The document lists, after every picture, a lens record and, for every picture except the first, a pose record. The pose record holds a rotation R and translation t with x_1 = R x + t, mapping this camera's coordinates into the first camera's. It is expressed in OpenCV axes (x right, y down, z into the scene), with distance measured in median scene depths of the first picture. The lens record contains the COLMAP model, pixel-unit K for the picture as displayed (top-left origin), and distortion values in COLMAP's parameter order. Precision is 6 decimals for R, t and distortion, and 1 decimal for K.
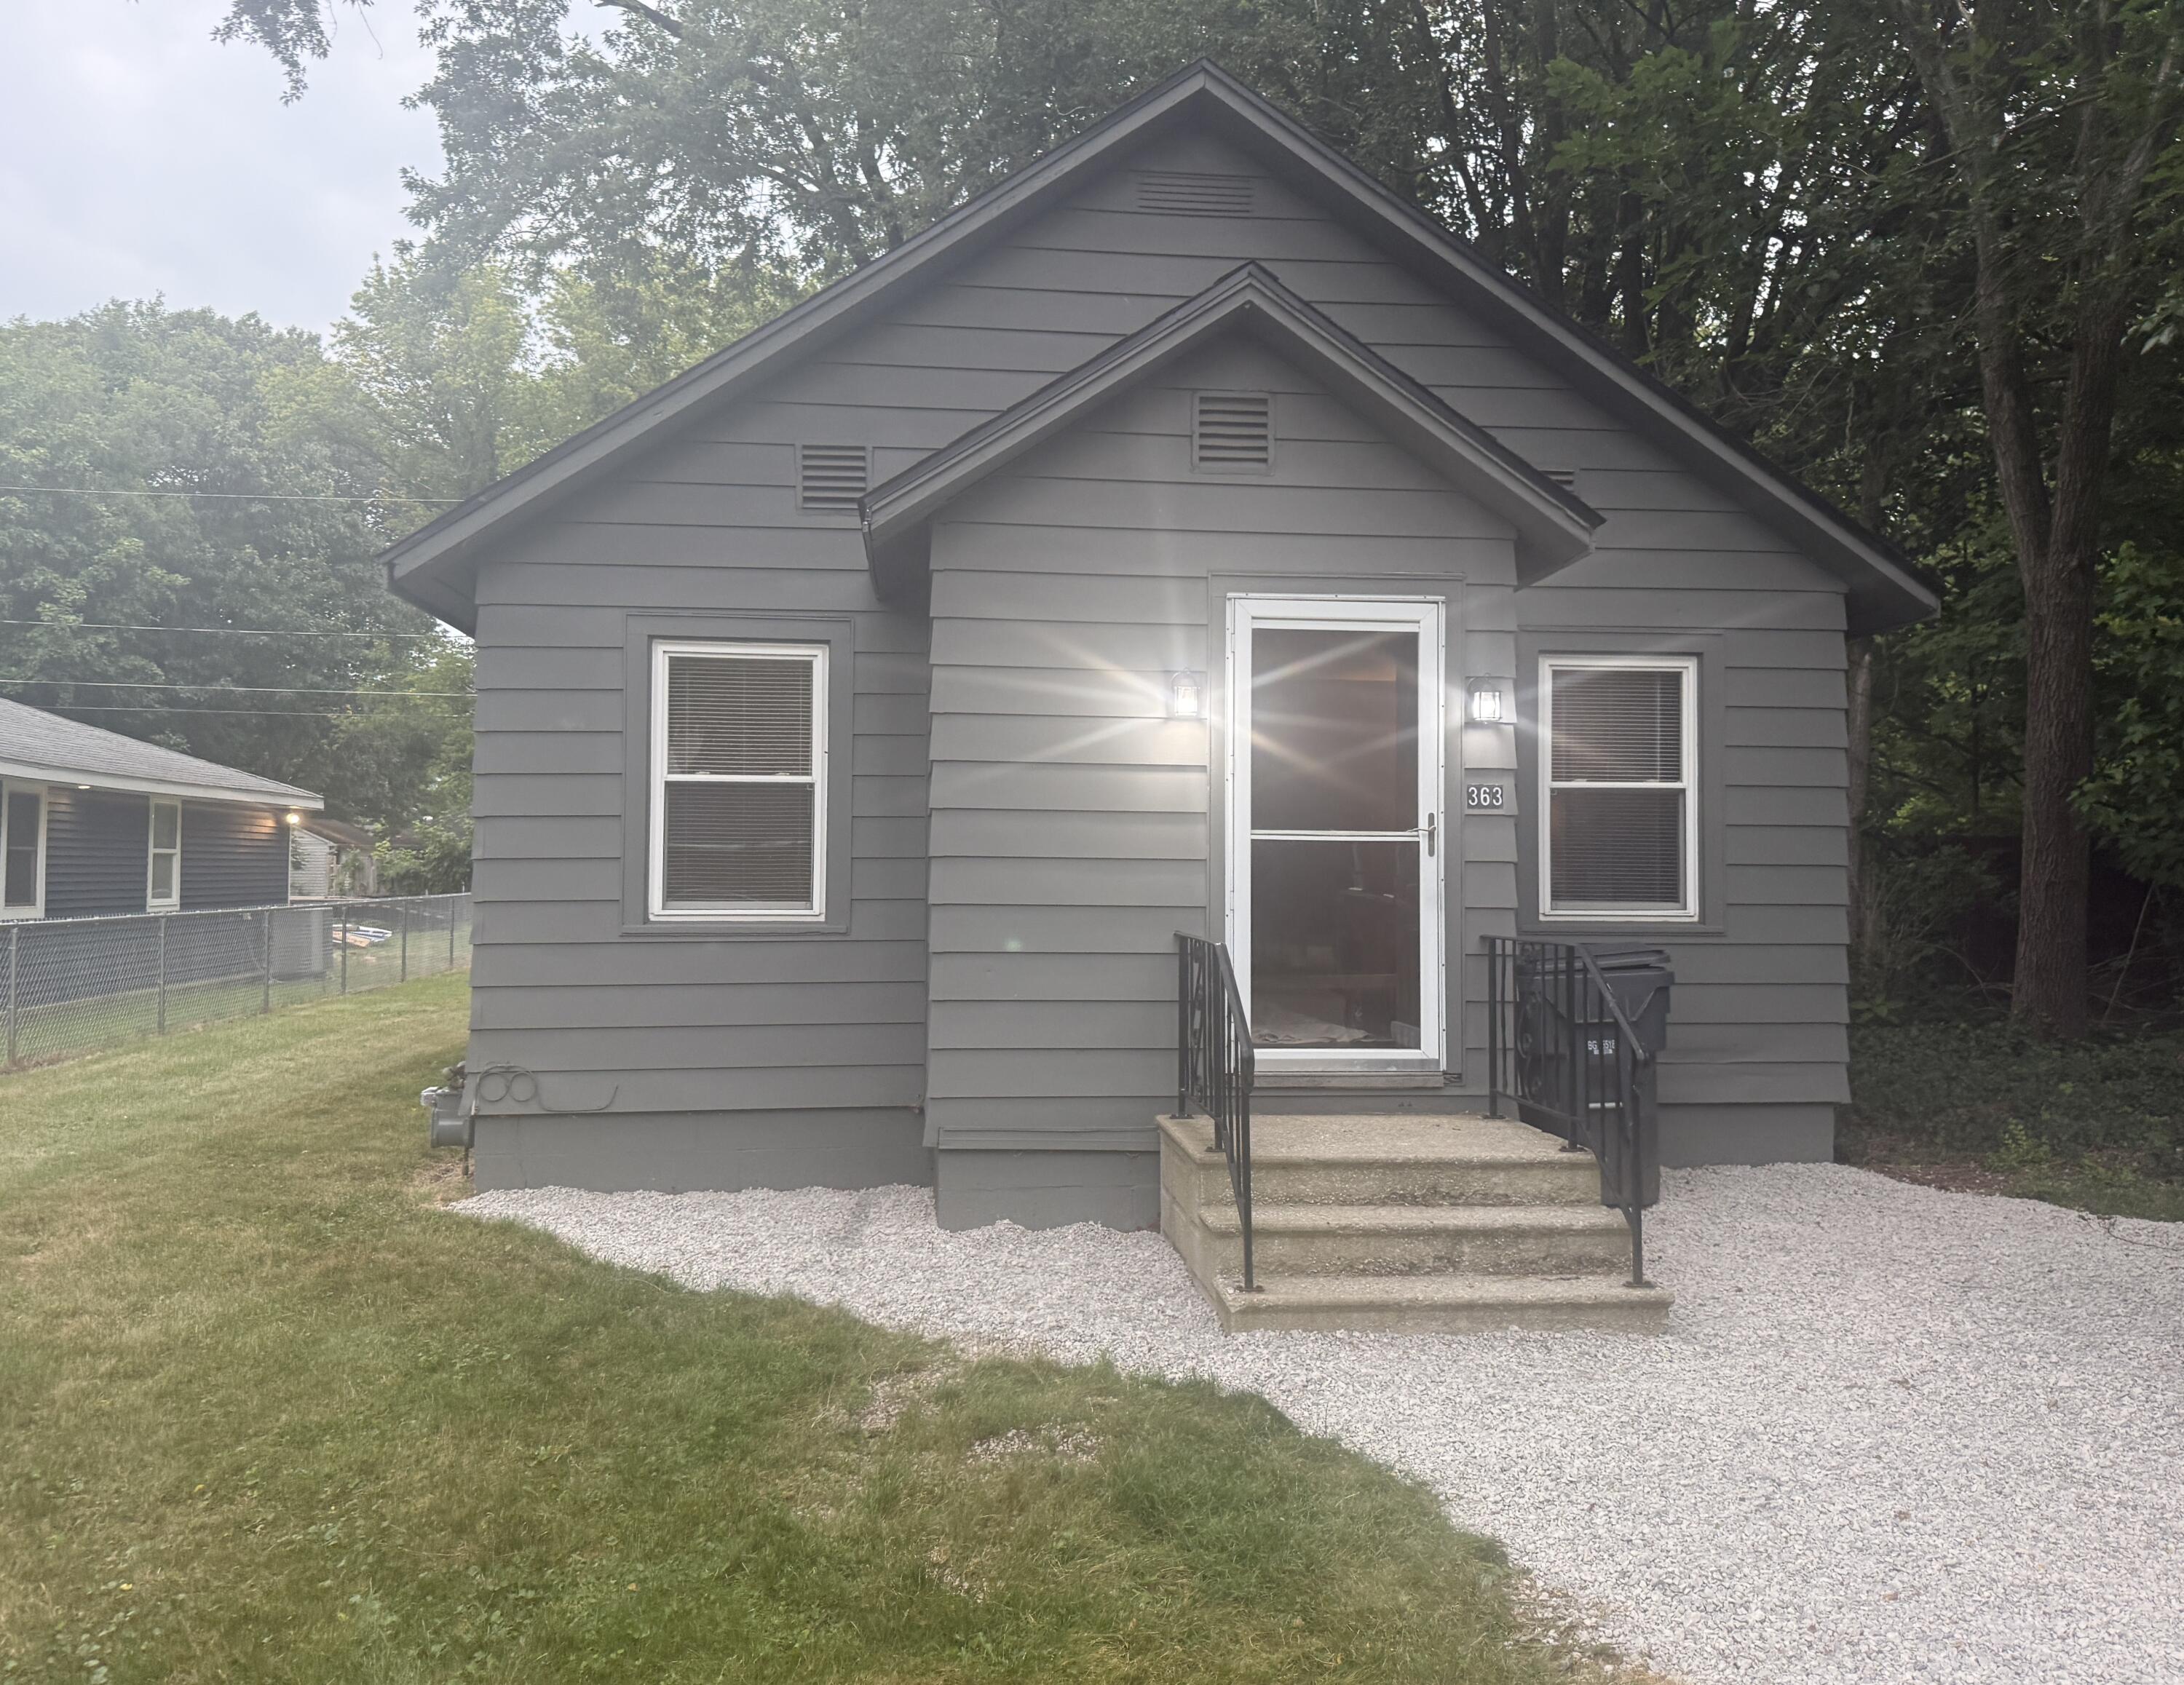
lens RADIAL K [[1669.3, 0, 1090.0], [0, 1669.3, 834.2], [0, 0, 1]] dist [0.148596, -0.254772]
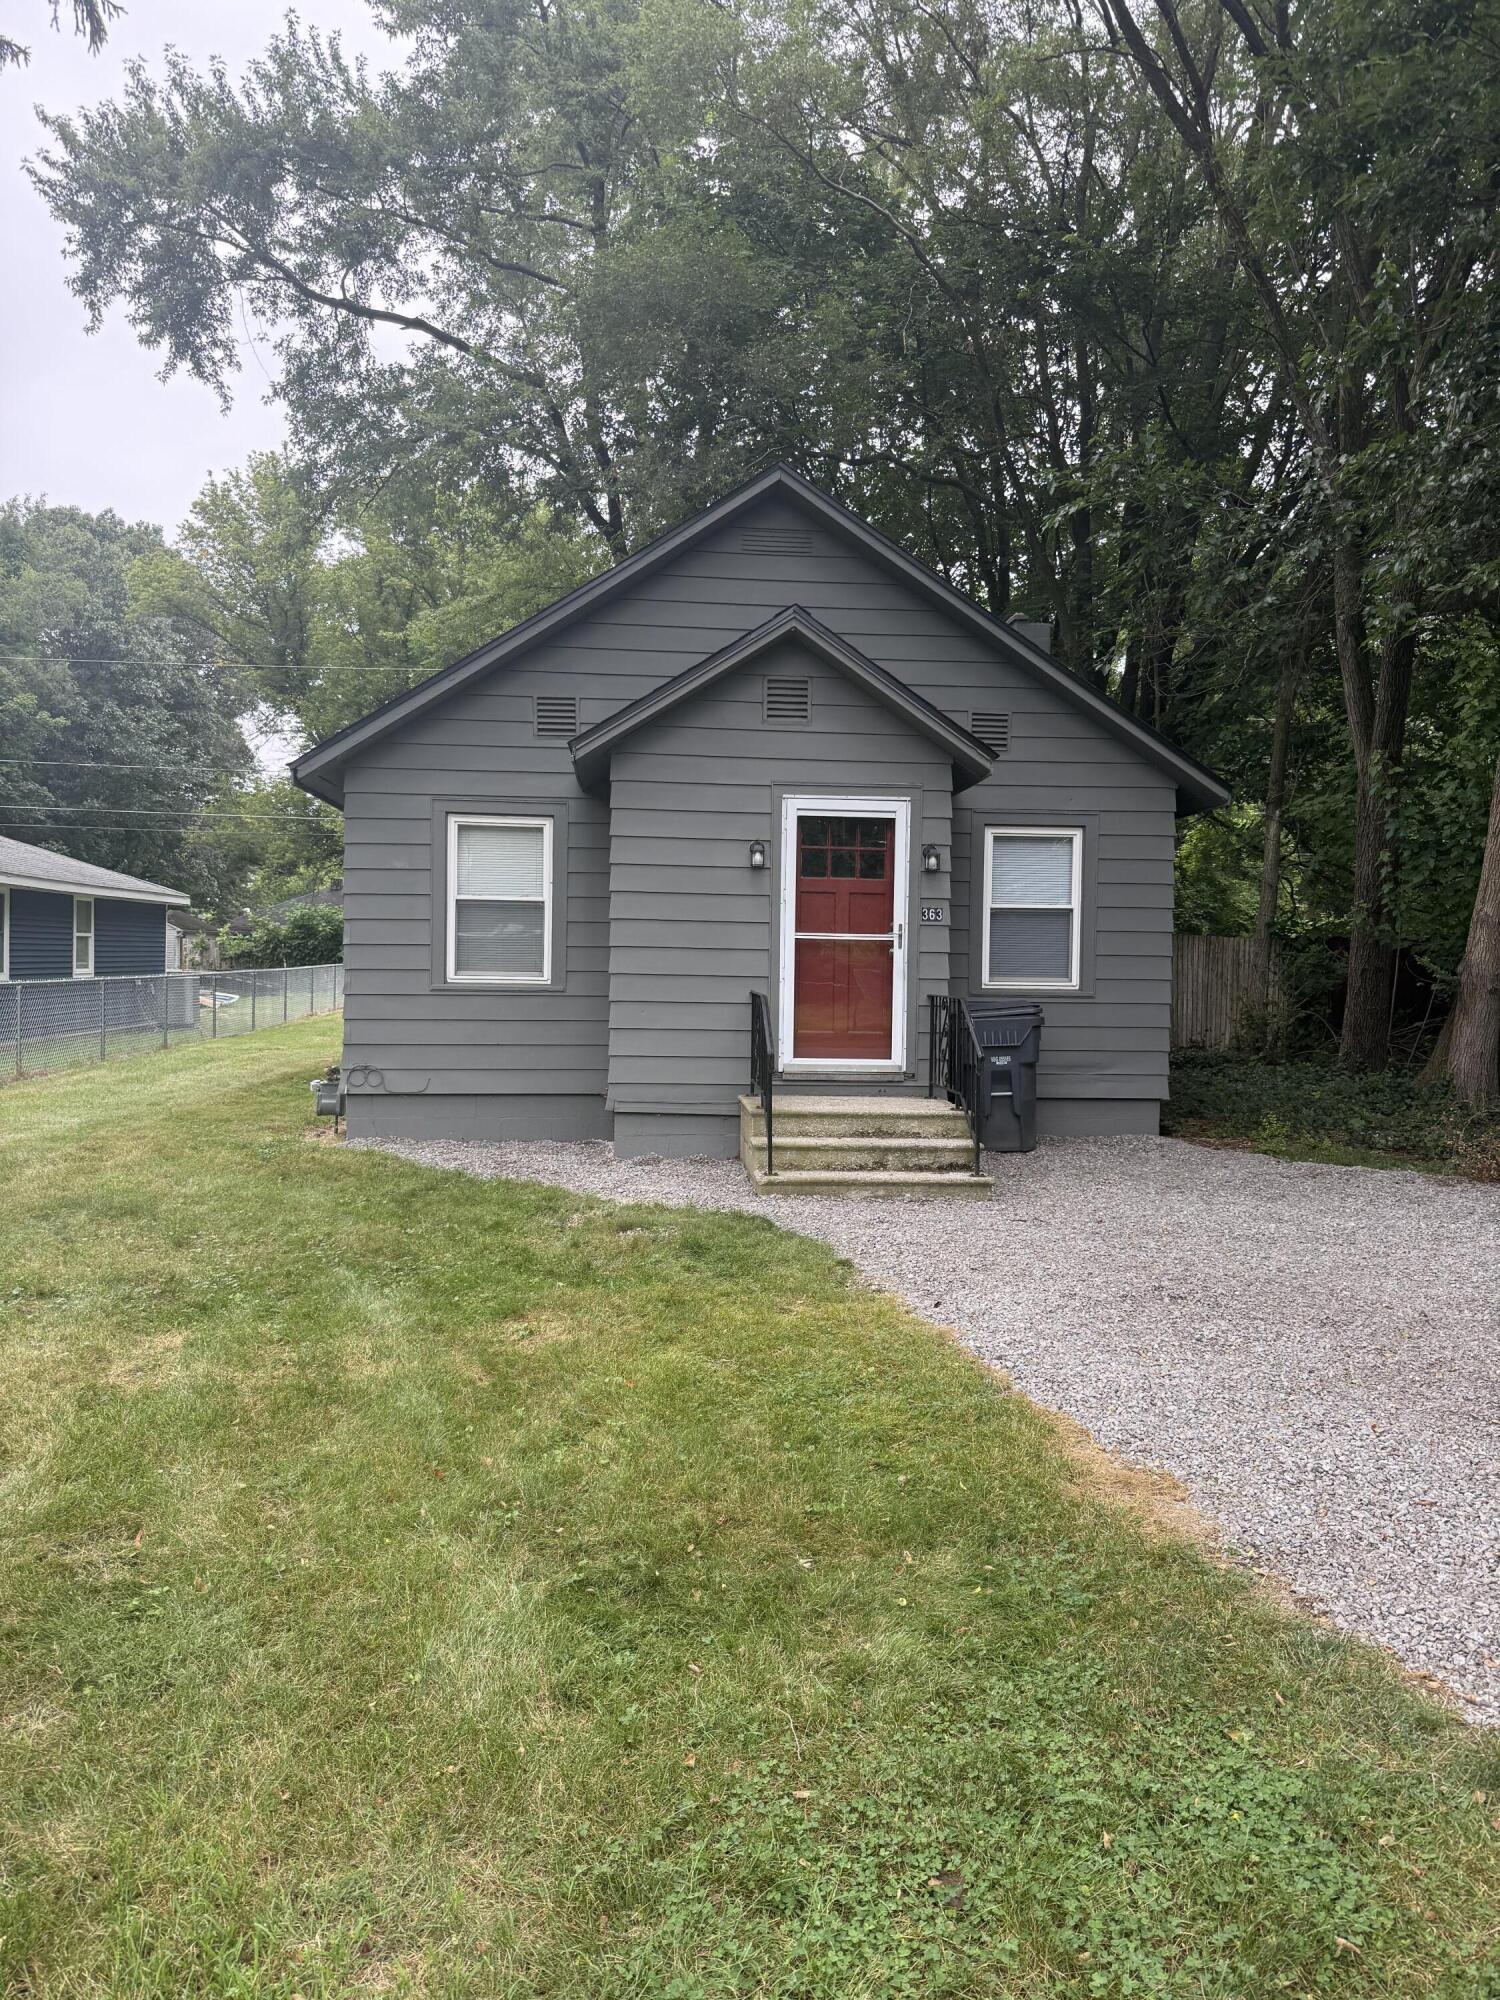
lens RADIAL K [[1355.6, 0, 750.0], [0, 1355.6, 1000.0], [0, 0, 1]] dist [0.185126, -0.357352]
pose [[0.999800, 0.010073, -0.017287, 0.065389], [-0.009137, 0.998532, 0.053394, -0.006622], [0.017800, -0.053226, 0.998424, -0.360497]]
